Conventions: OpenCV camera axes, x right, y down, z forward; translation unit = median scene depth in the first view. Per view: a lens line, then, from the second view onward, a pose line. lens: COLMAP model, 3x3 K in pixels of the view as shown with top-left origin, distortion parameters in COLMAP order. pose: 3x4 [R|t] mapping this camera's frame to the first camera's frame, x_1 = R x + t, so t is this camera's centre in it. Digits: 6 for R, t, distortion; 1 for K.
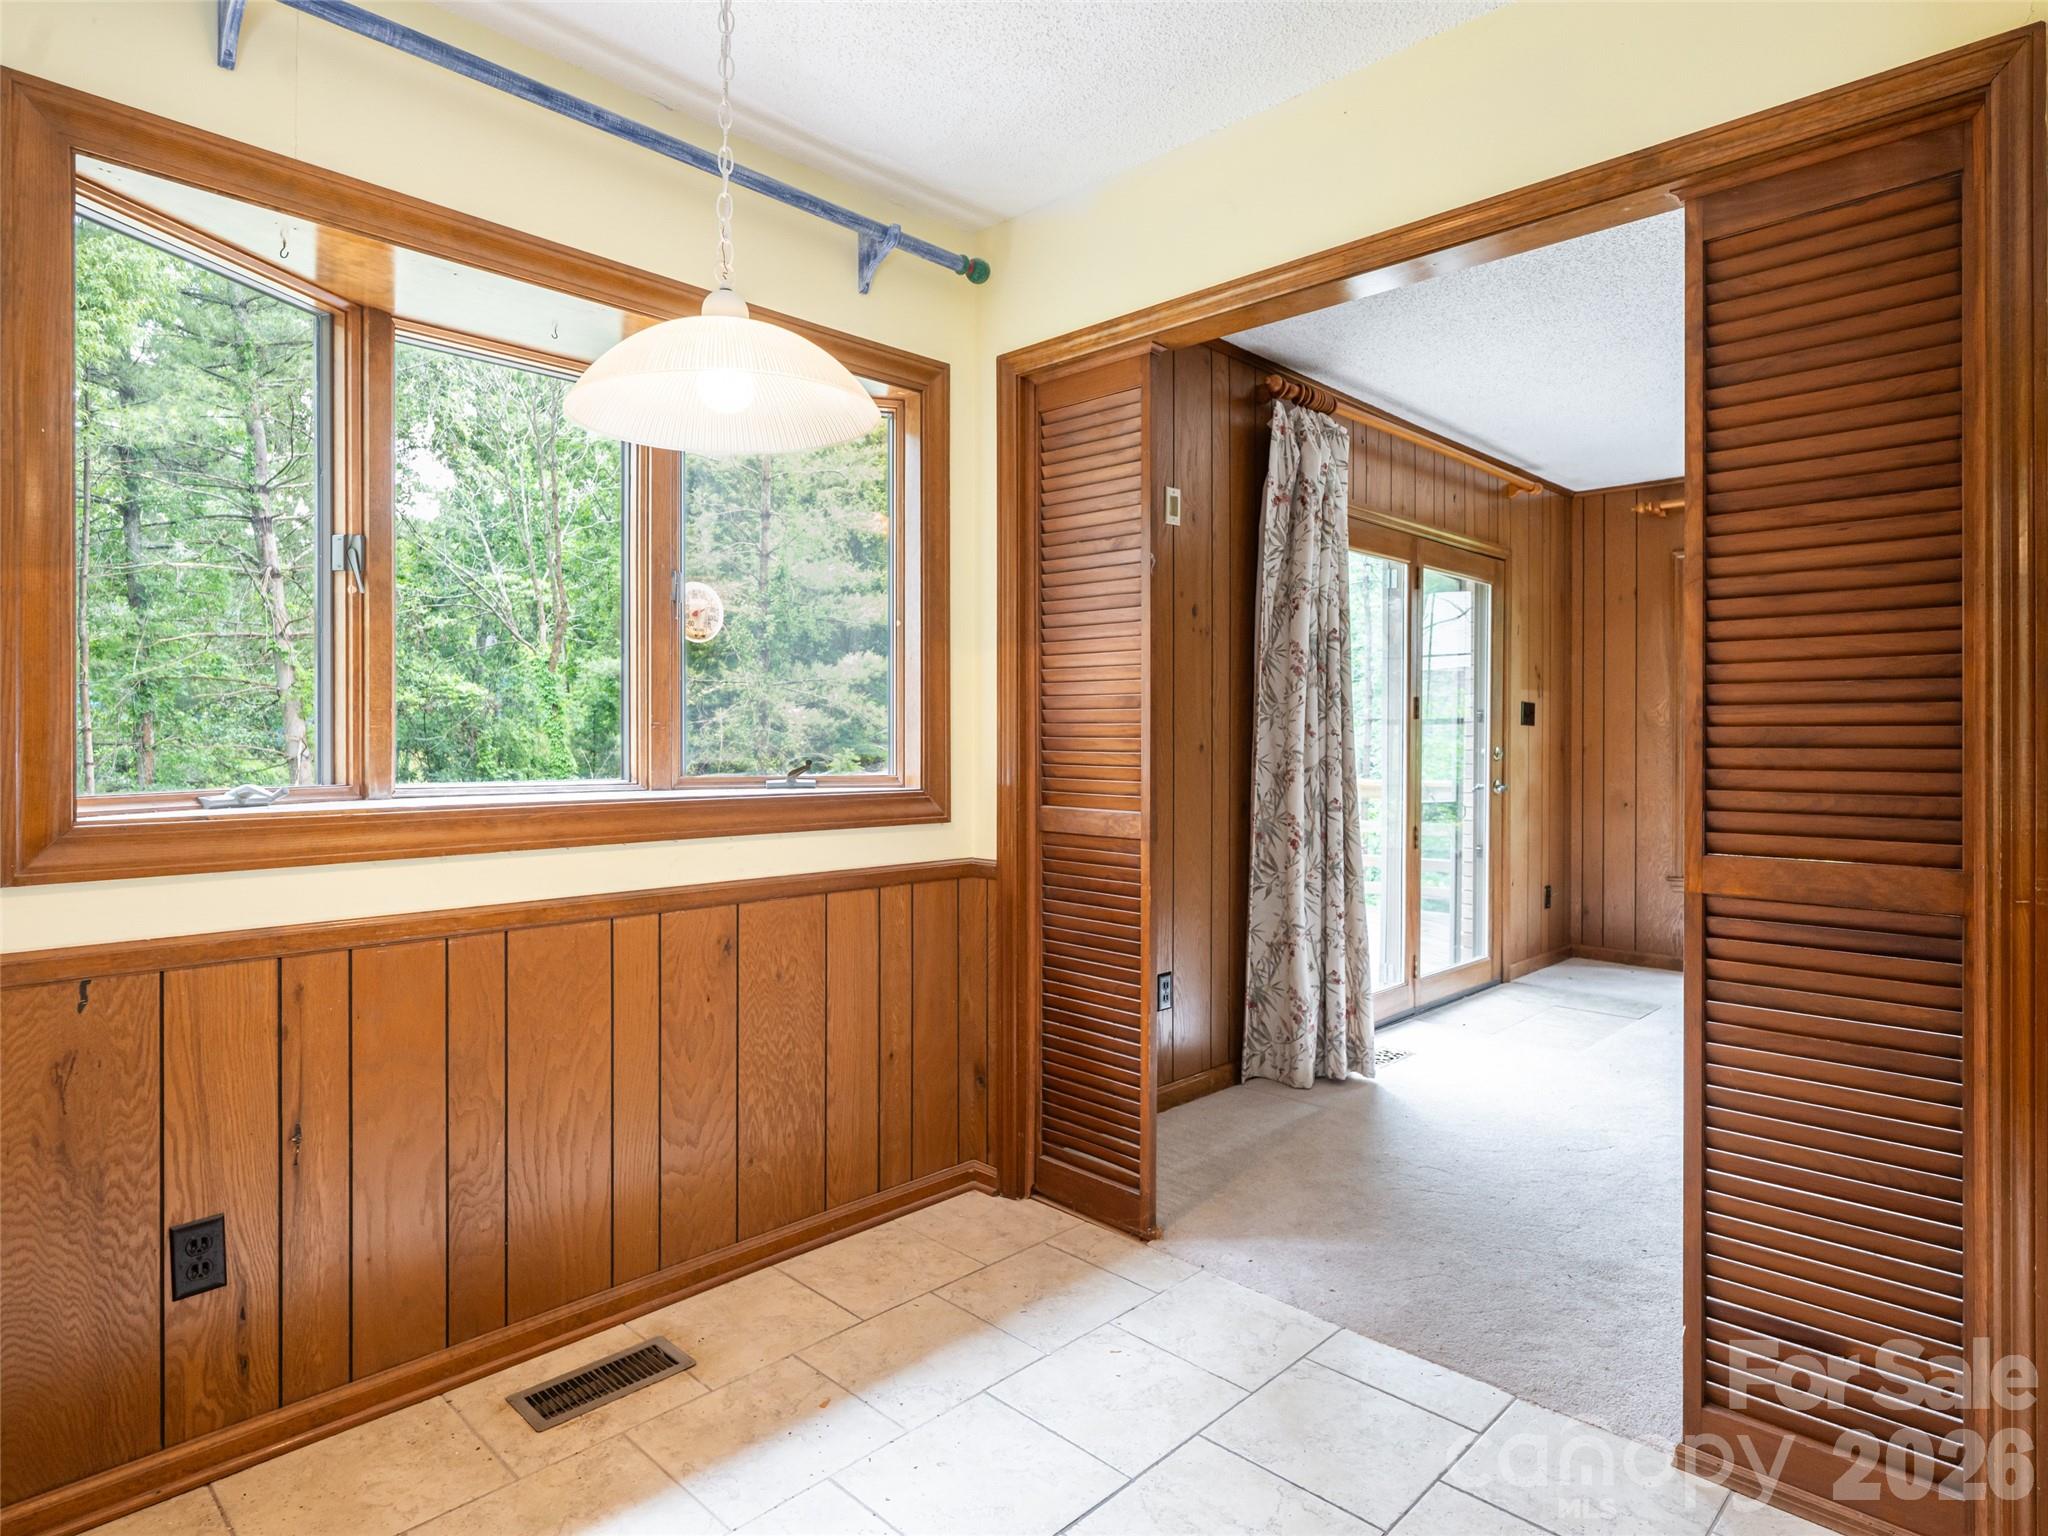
lens RADIAL K [[1128.5, 0, 1019.0], [0, 1128.5, 745.5], [0, 0, 1]] dist [0.001941, -0.000160]
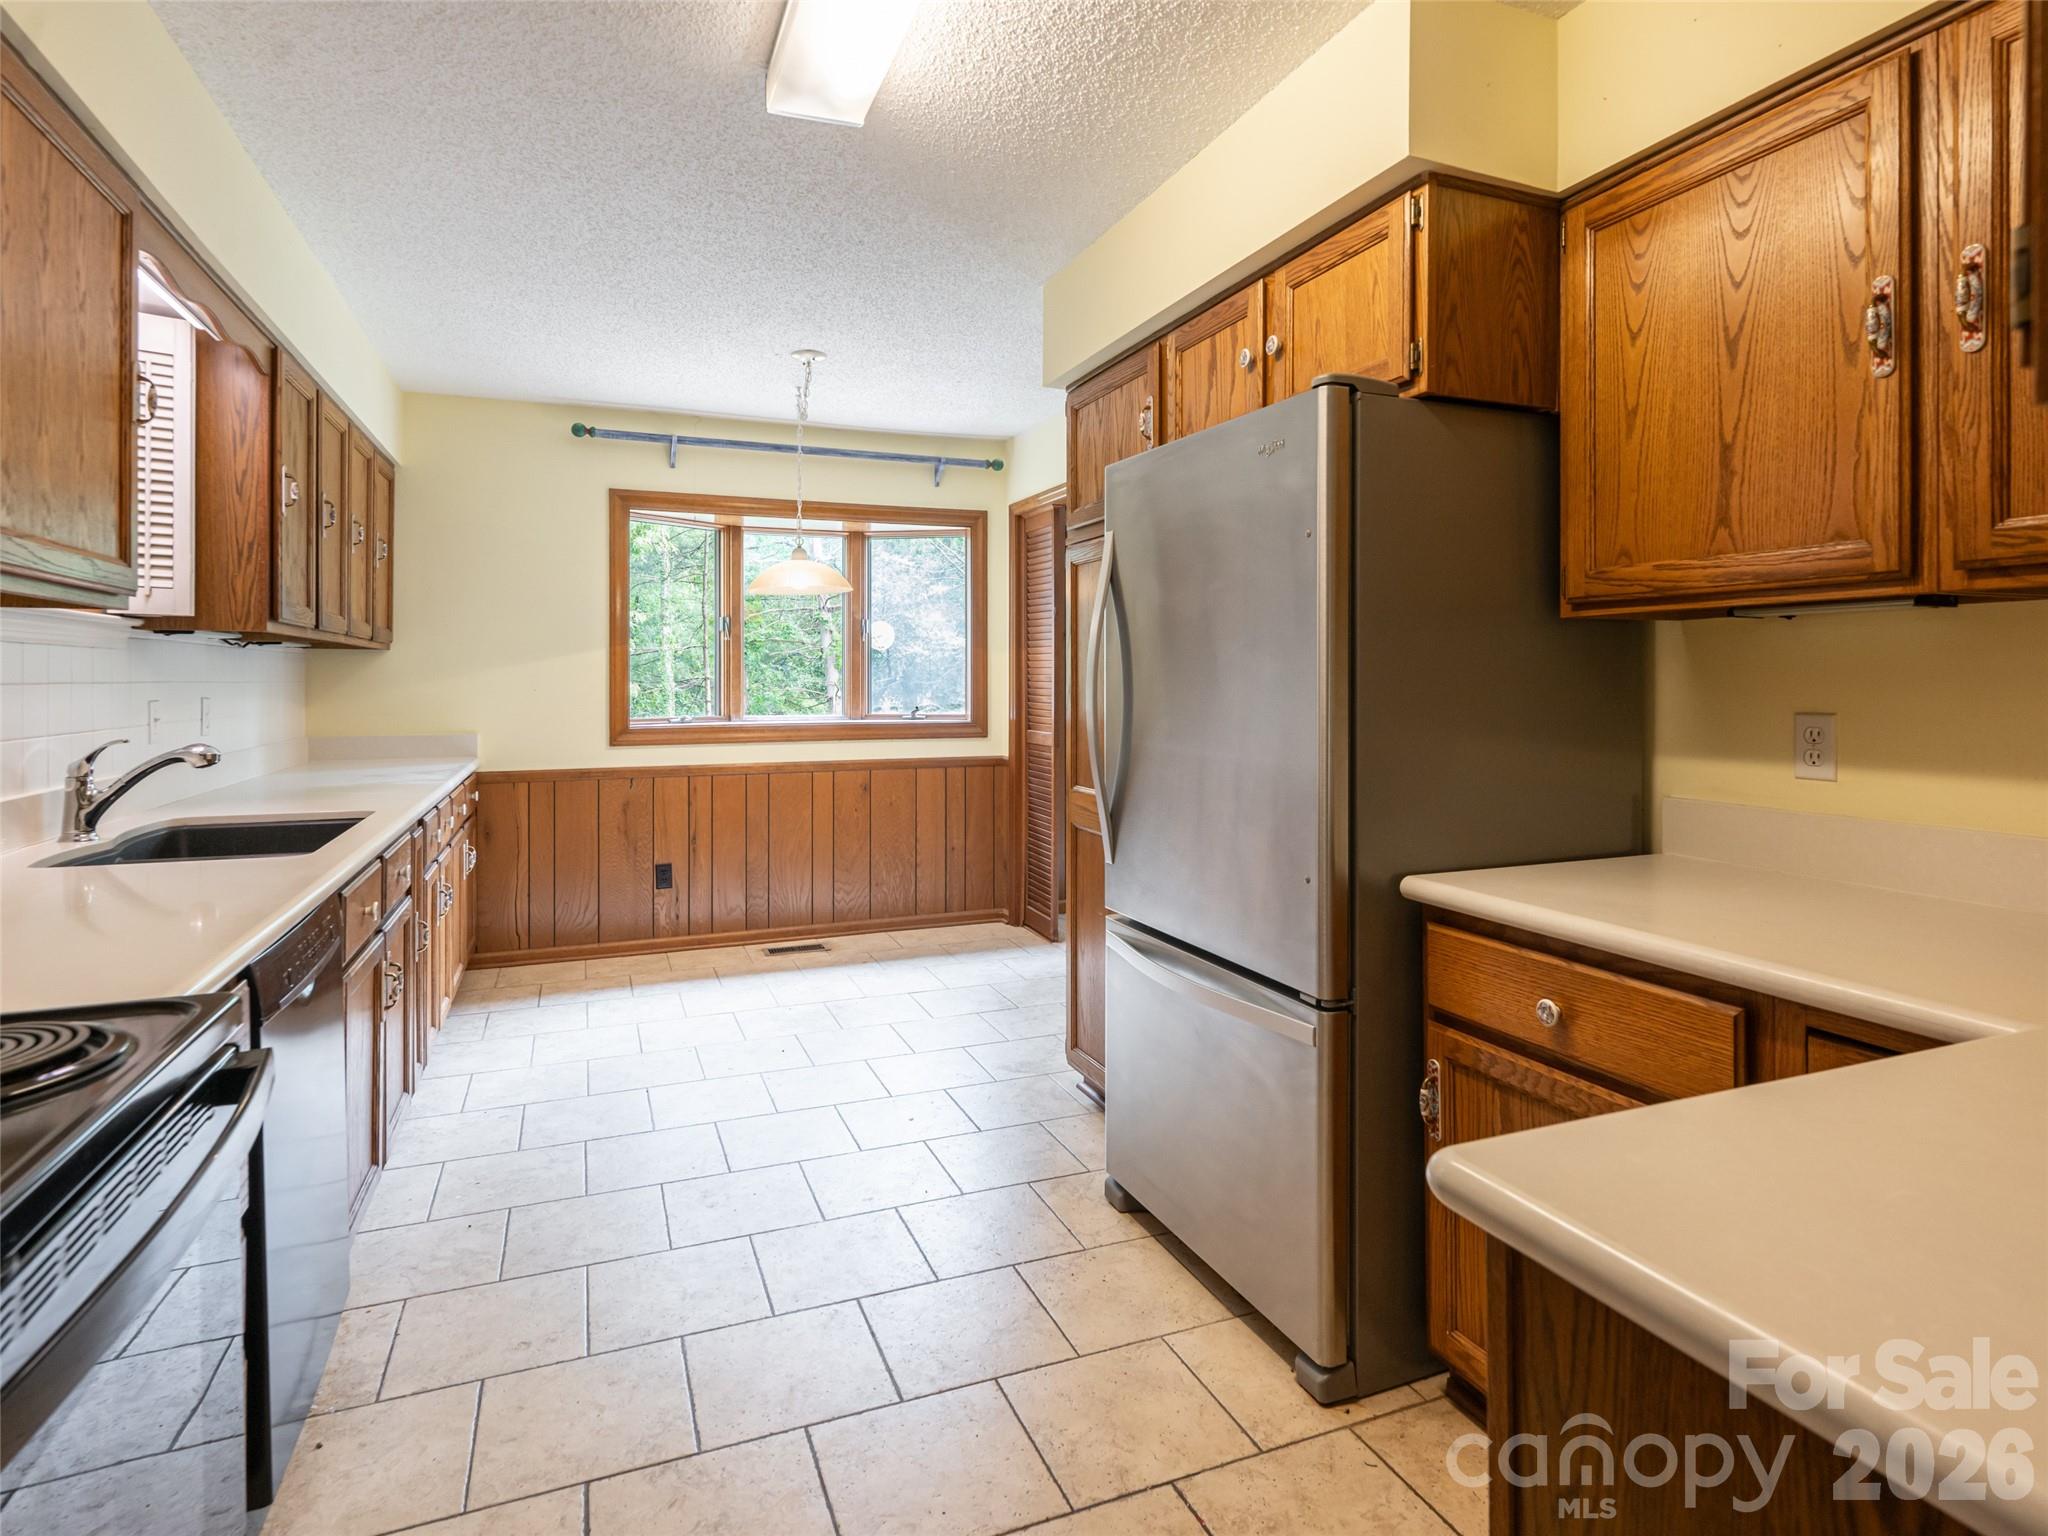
lens RADIAL K [[1049.3, 0, 1041.8], [0, 1049.3, 684.3], [0, 0, 1]] dist [0.002509, 0.000673]
pose [[0.923793, -0.000735, -0.382891, 0.820303], [-0.000185, 0.999997, -0.002367, -0.025211], [0.382892, 0.002257, 0.923790, -0.765611]]
